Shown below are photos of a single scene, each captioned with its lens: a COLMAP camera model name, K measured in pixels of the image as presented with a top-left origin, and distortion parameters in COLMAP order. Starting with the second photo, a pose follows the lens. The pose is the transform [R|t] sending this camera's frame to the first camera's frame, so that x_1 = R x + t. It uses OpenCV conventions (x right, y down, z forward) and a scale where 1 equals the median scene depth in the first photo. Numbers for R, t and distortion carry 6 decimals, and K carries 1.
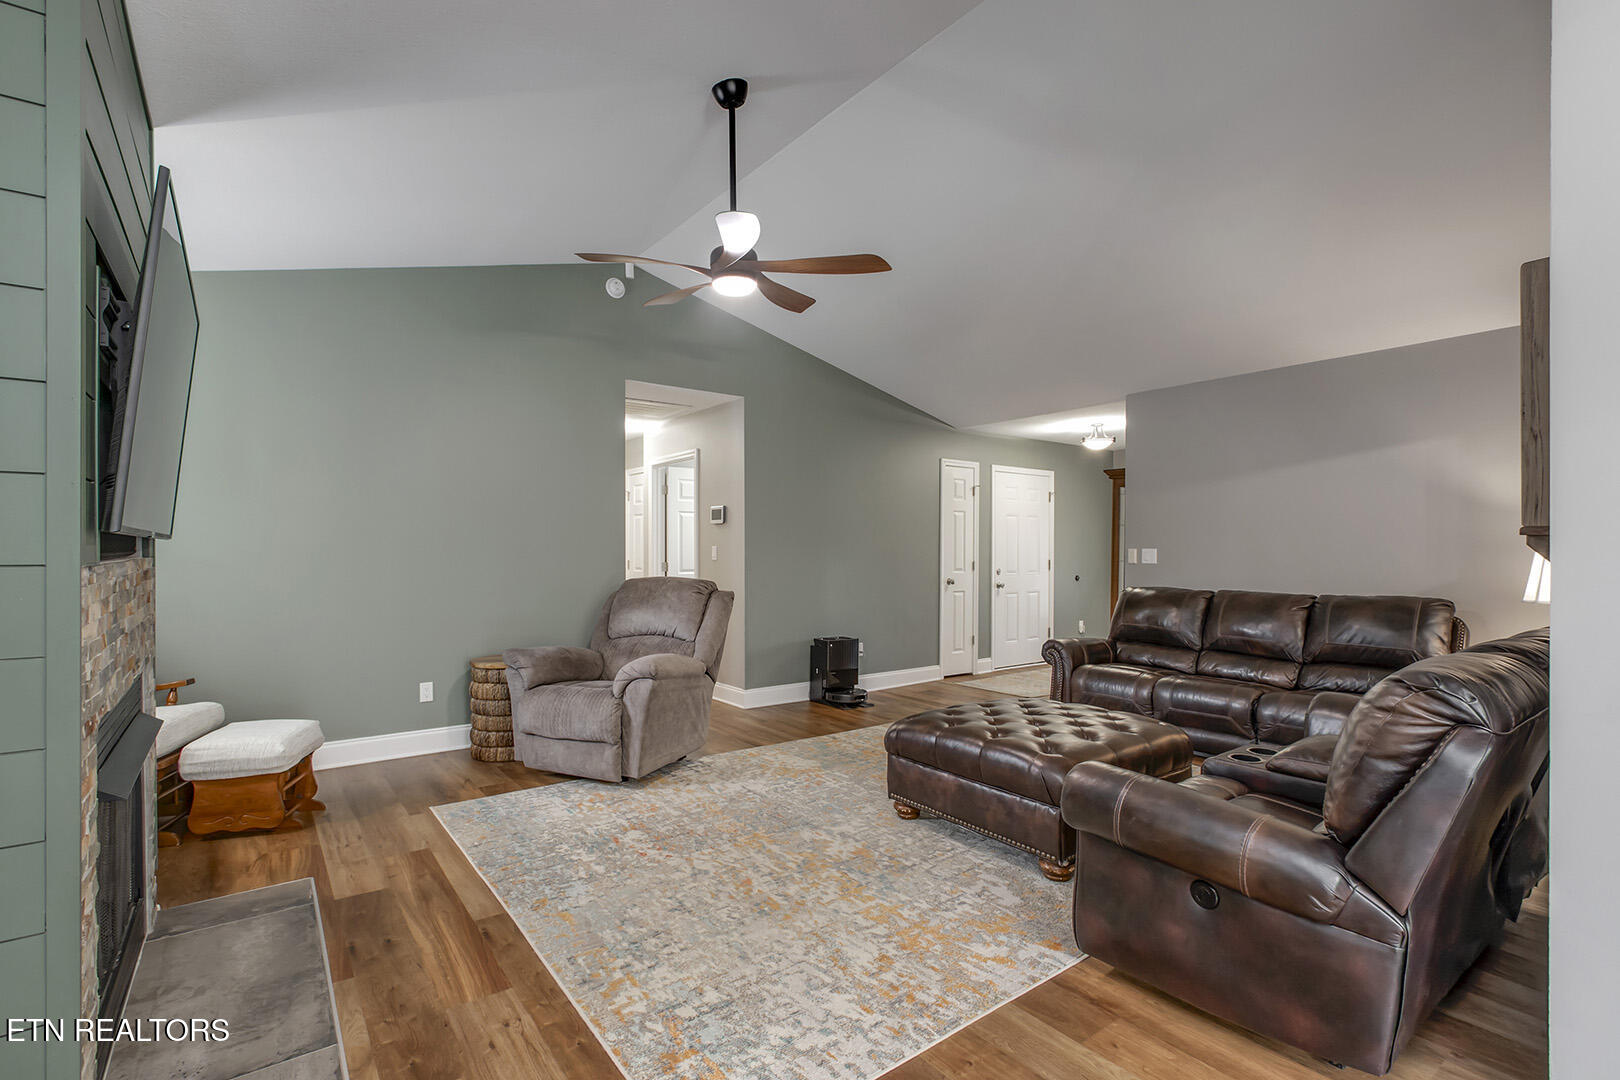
lens RADIAL K [[755.1, 0, 806.3], [0, 755.1, 551.8], [0, 0, 1]] dist [-0.001711, -0.000002]
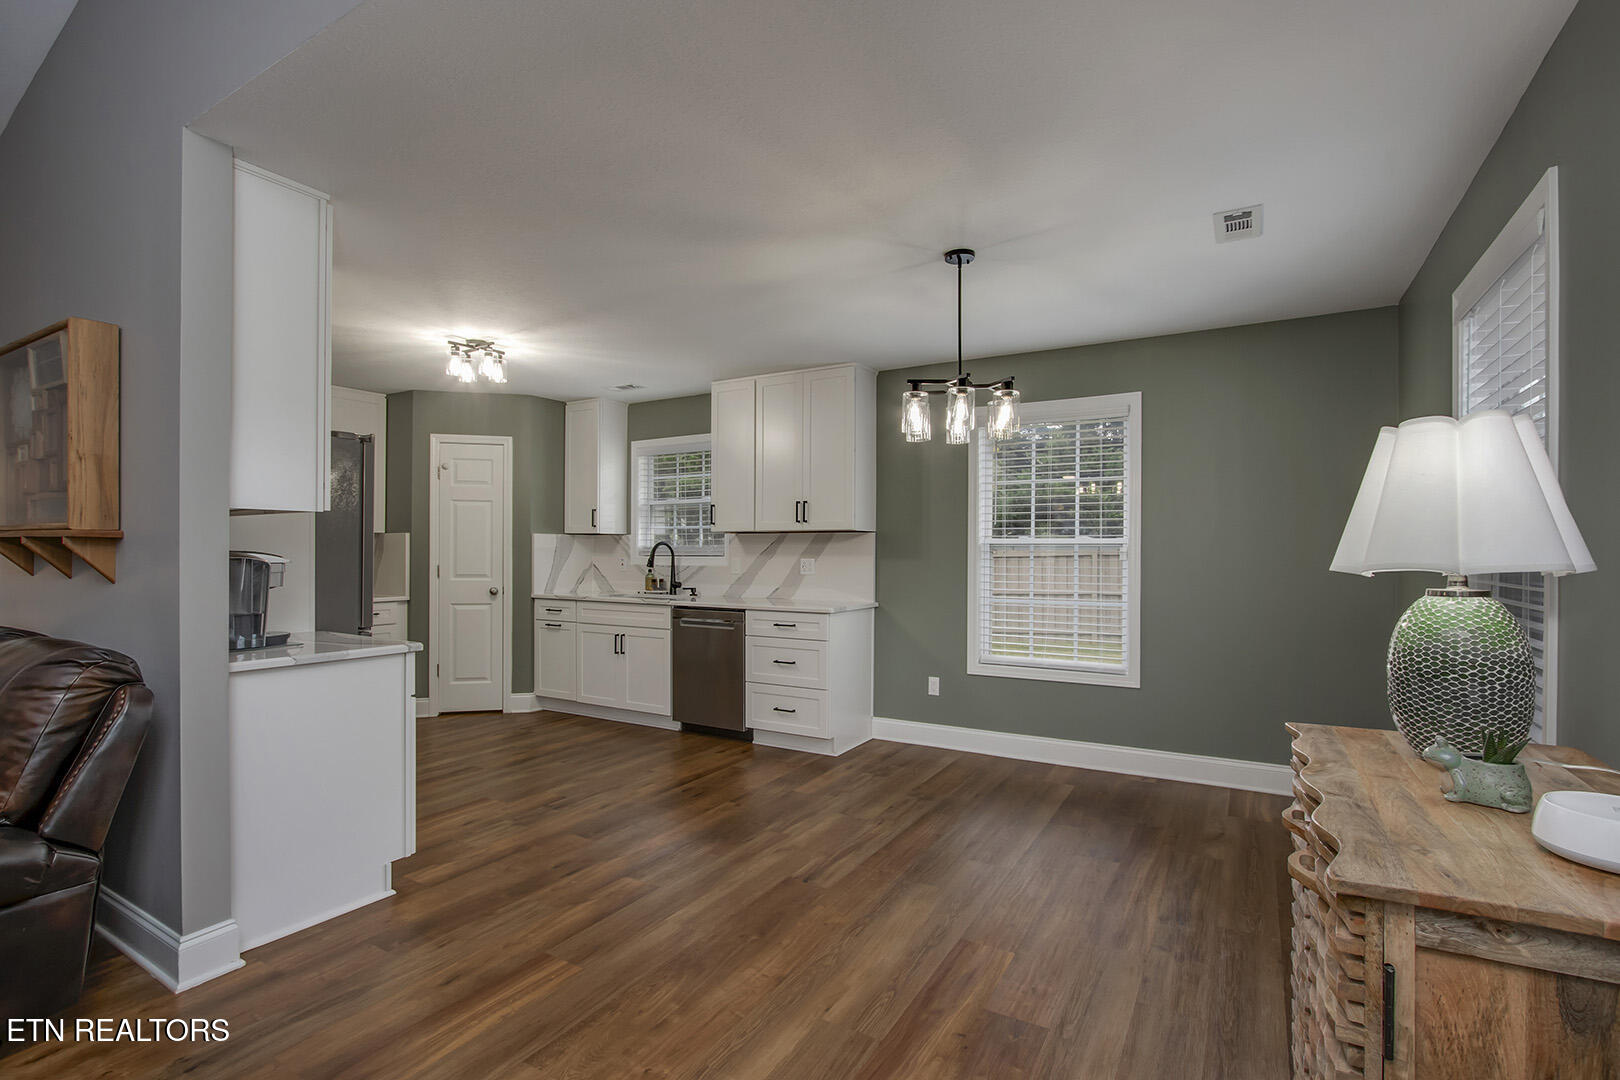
lens RADIAL K [[754.6, 0, 808.2], [0, 754.6, 553.5], [0, 0, 1]] dist [-0.024543, 0.005957]
pose [[-0.388048, -0.005452, 0.921623, -0.273552], [-0.002657, 0.999985, 0.004797, -0.002166], [-0.921635, -0.000588, -0.388057, 0.151190]]
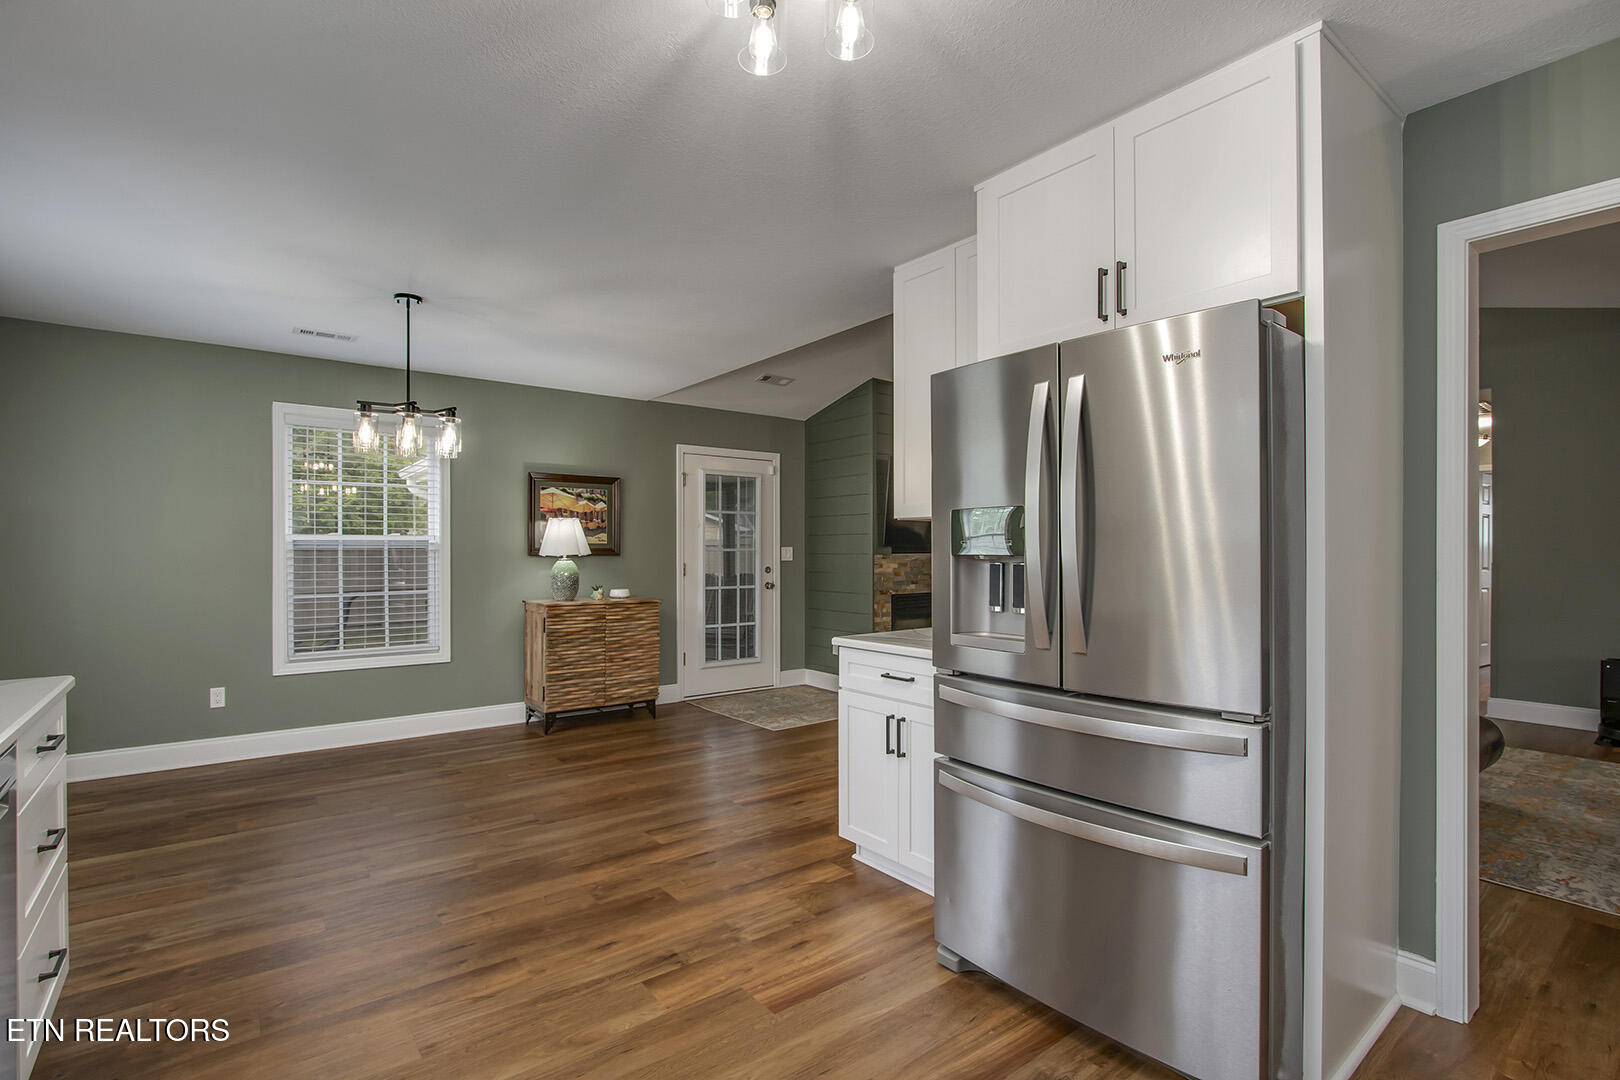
lens RADIAL K [[759.7, 0, 807.3], [0, 759.7, 550.2], [0, 0, 1]] dist [-0.017060, 0.000672]
pose [[0.021967, -0.000880, -0.999758, 1.160689], [-0.000589, 0.999999, -0.000893, -0.000168], [0.999759, 0.000608, 0.021967, 0.169021]]
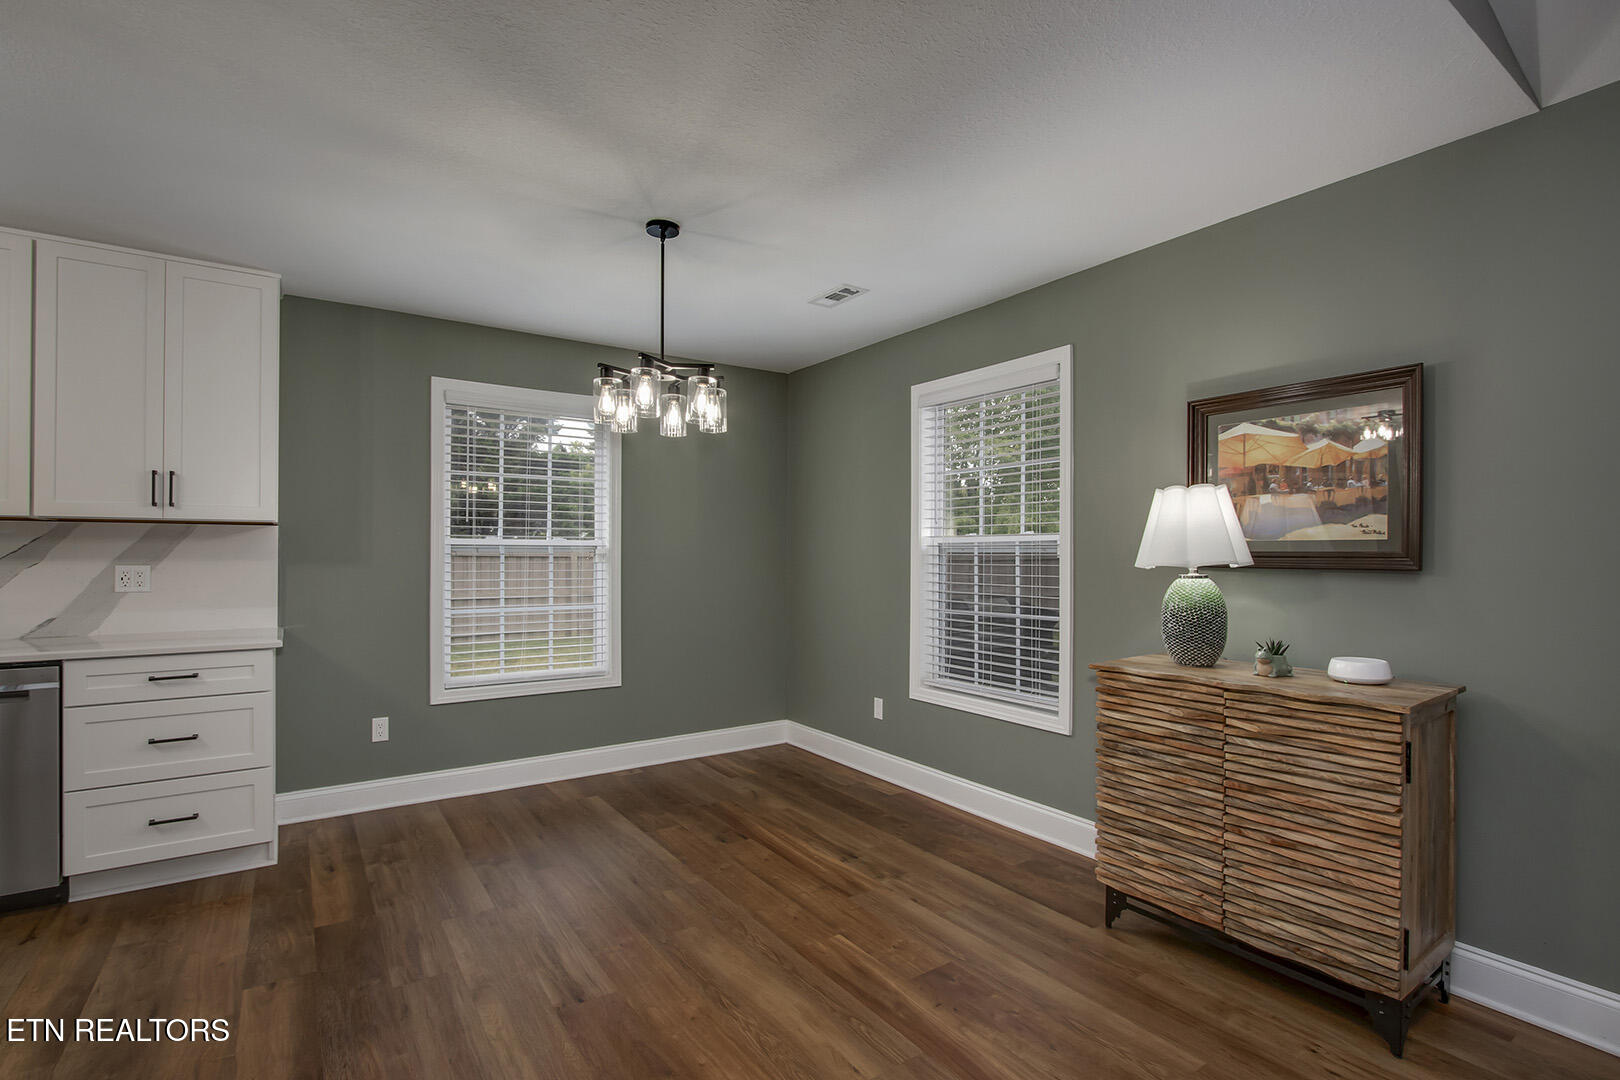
lens RADIAL K [[754.6, 0, 808.2], [0, 754.6, 553.5], [0, 0, 1]] dist [-0.024543, 0.005957]
pose [[-0.999355, -0.003610, 0.035739, 0.173265], [-0.003649, 0.999993, -0.001009, -0.001509], [-0.035735, -0.001139, -0.999361, 0.378473]]
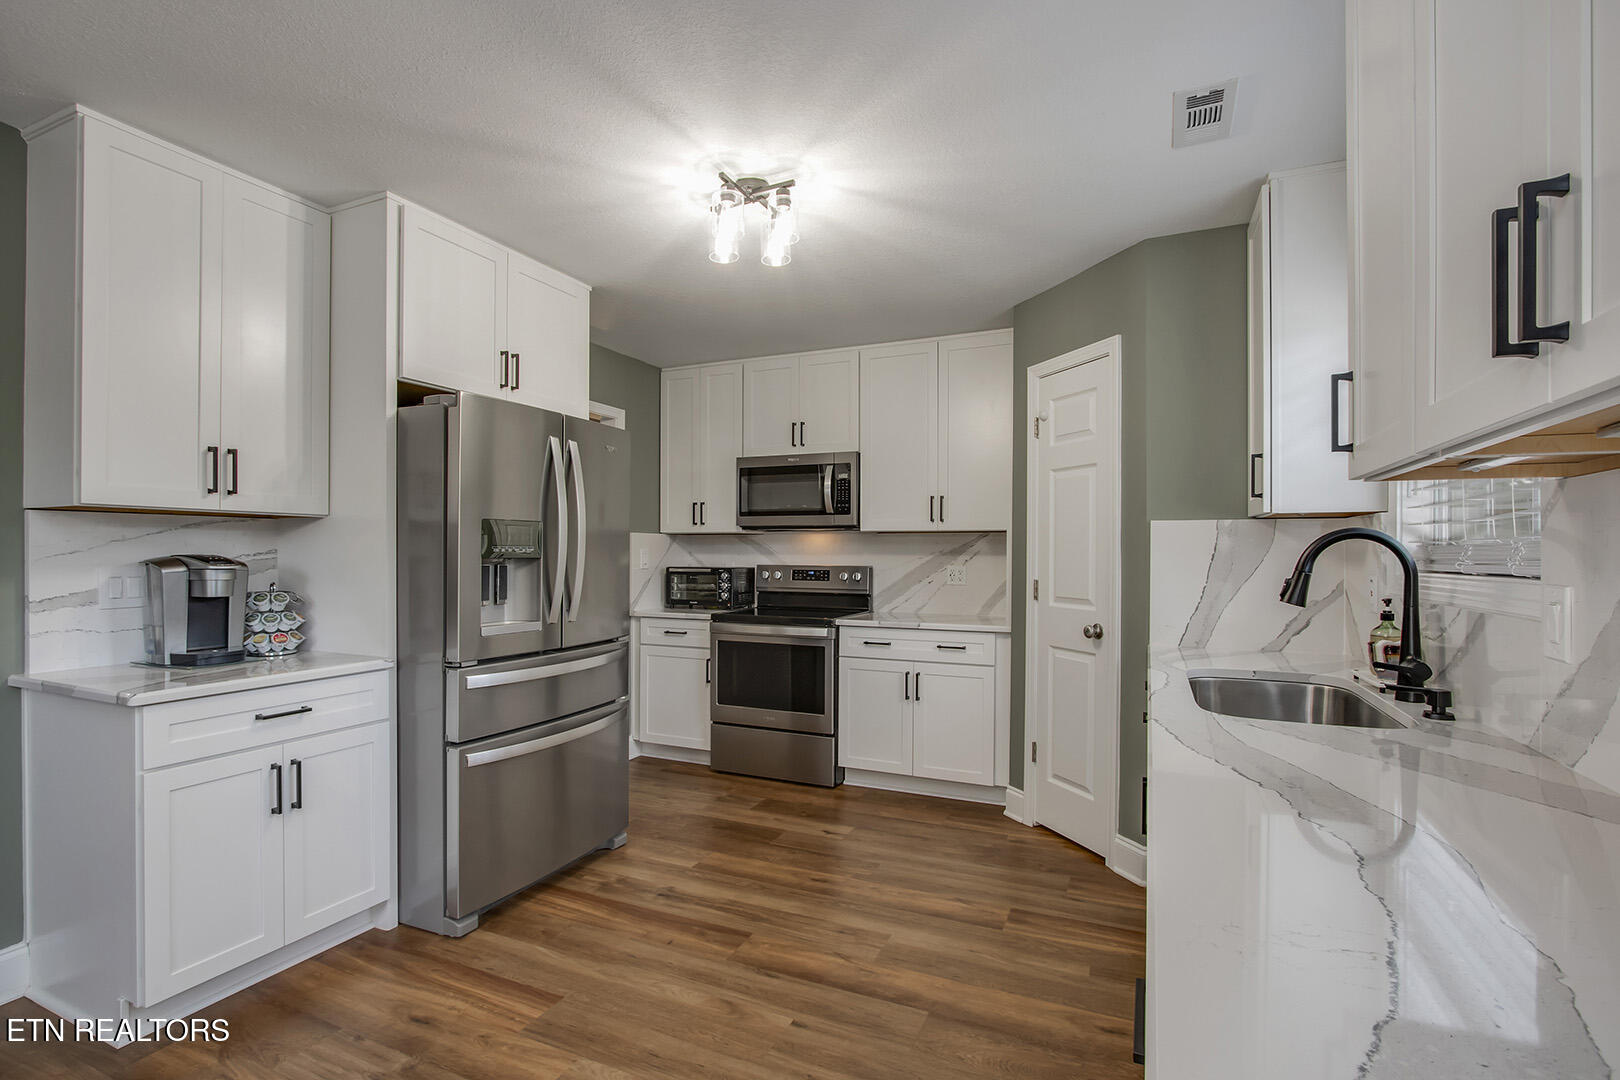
lens RADIAL K [[754.6, 0, 808.2], [0, 754.6, 553.5], [0, 0, 1]] dist [-0.024543, 0.005957]
pose [[0.873963, 0.001684, 0.485989, 0.587524], [-0.001538, 0.999999, -0.000699, -0.000986], [-0.485989, -0.000137, 0.873965, -0.347697]]
